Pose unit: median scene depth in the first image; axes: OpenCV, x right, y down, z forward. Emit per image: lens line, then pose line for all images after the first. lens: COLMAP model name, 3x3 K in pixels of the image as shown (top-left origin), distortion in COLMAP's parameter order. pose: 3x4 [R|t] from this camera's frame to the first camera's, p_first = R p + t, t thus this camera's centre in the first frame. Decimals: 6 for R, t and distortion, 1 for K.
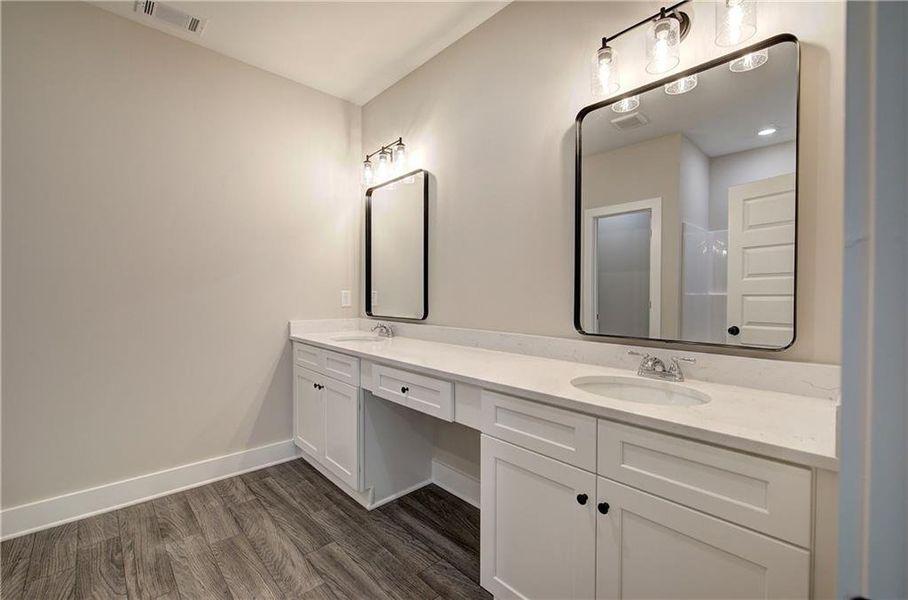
lens RADIAL K [[383.4, 0, 451.3], [0, 383.4, 296.7], [0, 0, 1]] dist [-0.006961, 0.002377]
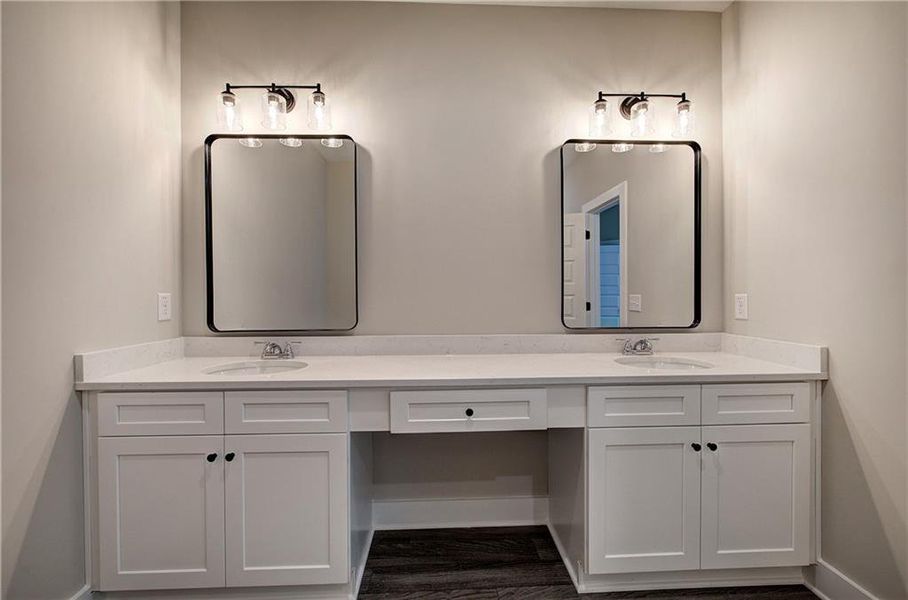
lens RADIAL K [[383.4, 0, 452.9], [0, 383.4, 299.9], [0, 0, 1]] dist [-0.006961, 0.002377]
pose [[0.647900, -0.010969, 0.761647, -0.608348], [0.013070, 0.999909, 0.003283, -0.001337], [-0.761614, 0.007828, 0.647984, 0.384389]]
